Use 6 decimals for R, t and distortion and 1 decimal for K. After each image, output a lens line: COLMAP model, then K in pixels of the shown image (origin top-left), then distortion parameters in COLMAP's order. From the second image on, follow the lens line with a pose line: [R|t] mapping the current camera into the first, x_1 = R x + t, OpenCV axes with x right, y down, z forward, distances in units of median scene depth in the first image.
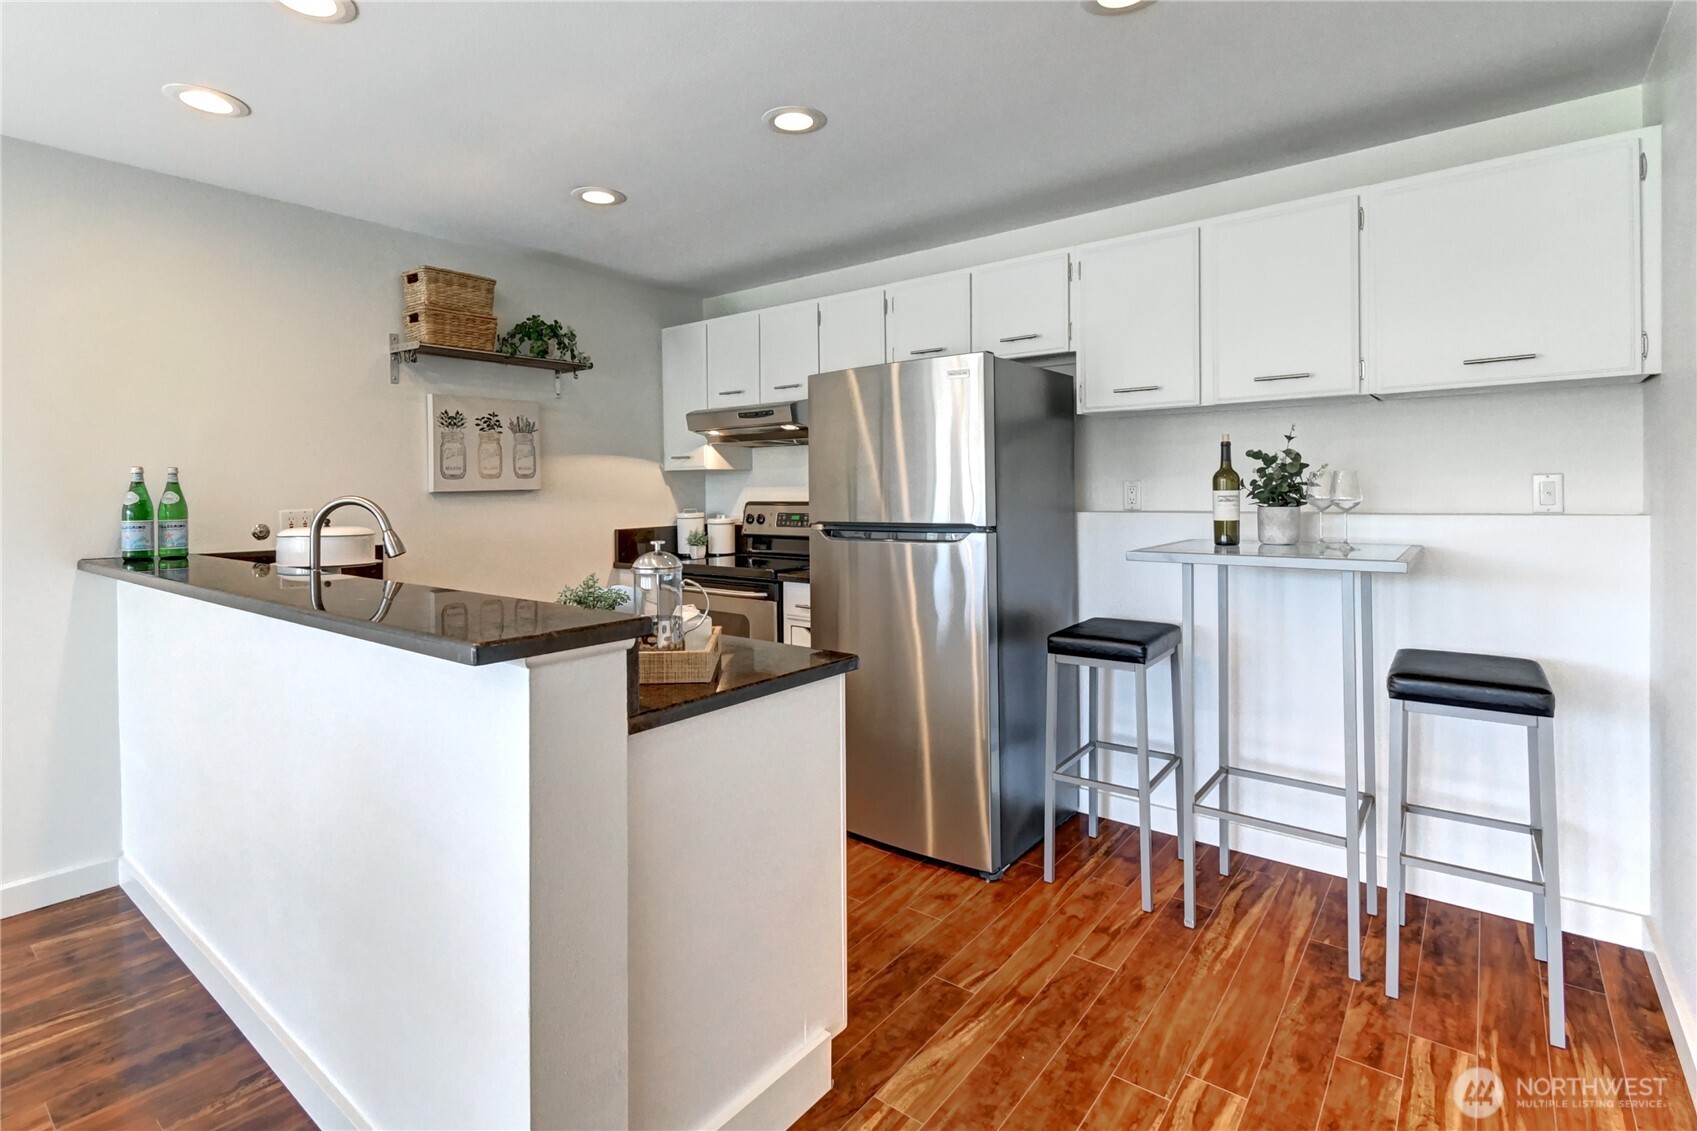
lens RADIAL K [[825.4, 0, 799.2], [0, 825.4, 502.2], [0, 0, 1]] dist [0.001074, -0.000199]
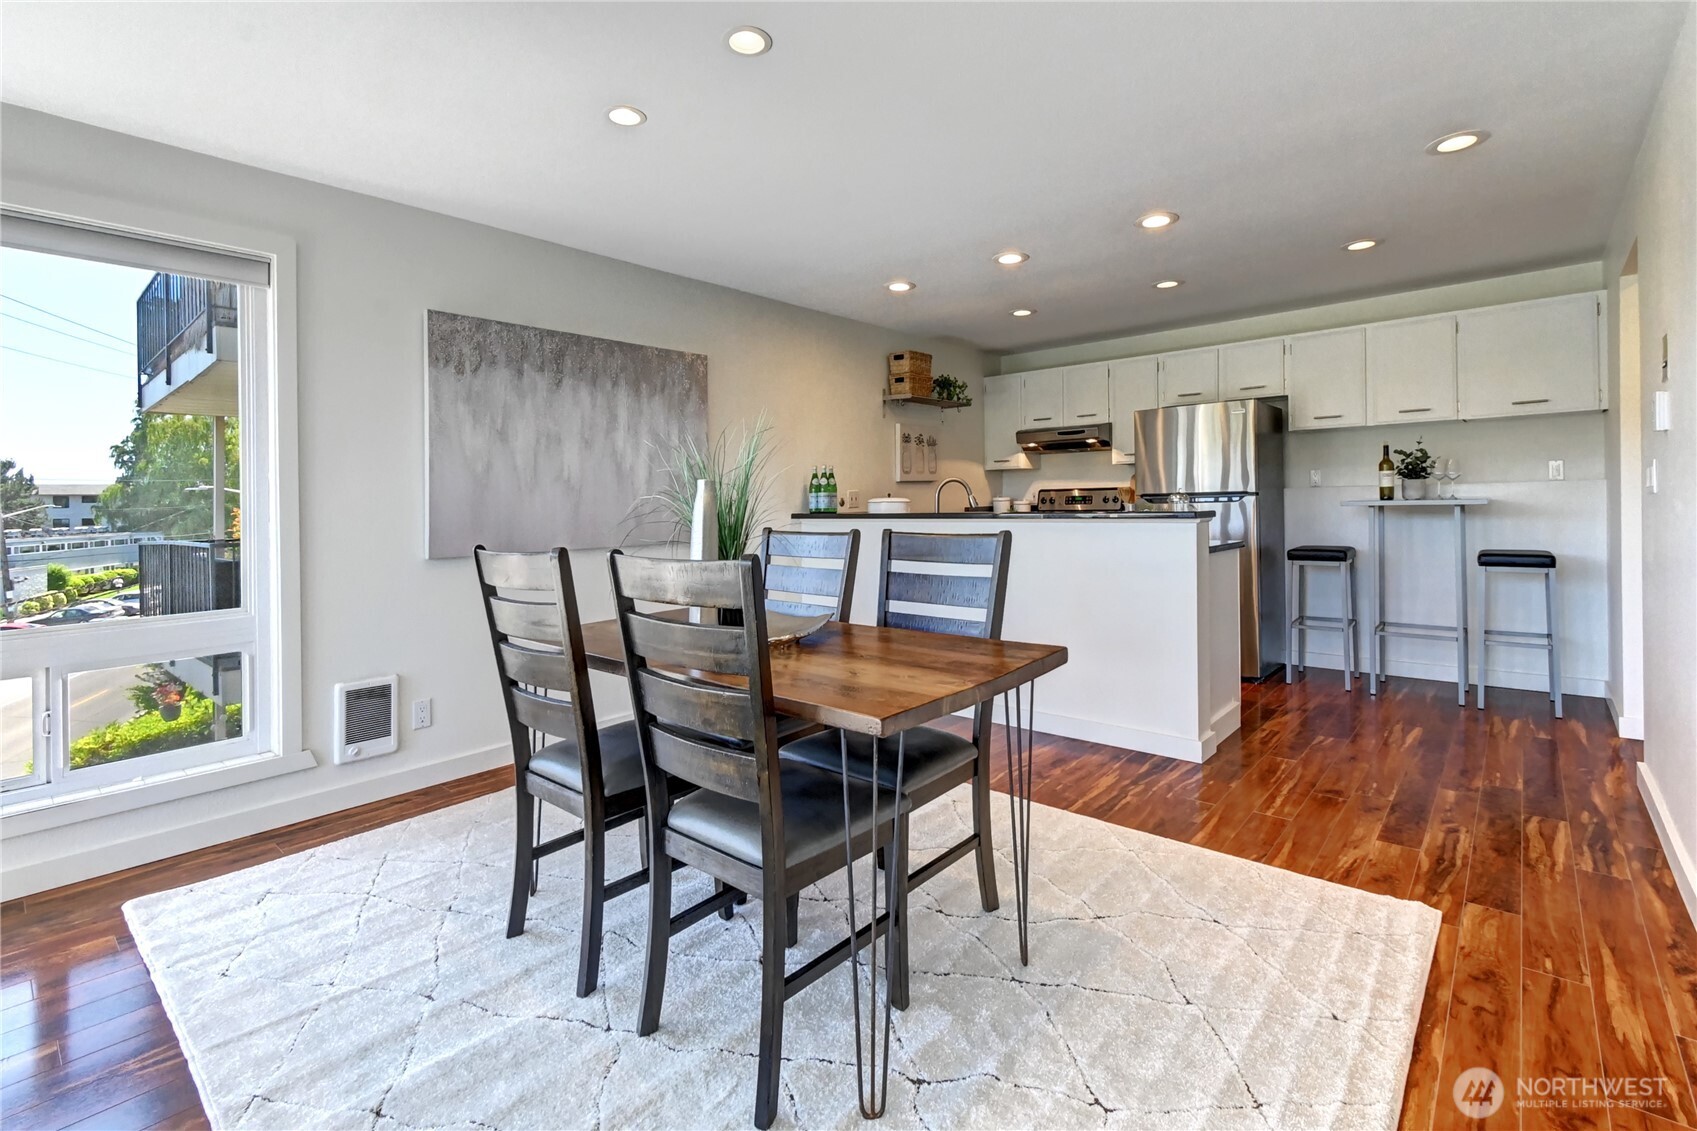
lens RADIAL K [[793.9, 0, 845.1], [0, 793.9, 516.7], [0, 0, 1]] dist [-0.000209, 0.000027]
pose [[0.999854, -0.009738, -0.014071, -0.627198], [0.009783, 0.999947, 0.003098, 0.065282], [0.014041, -0.003235, 0.999896, -0.753121]]
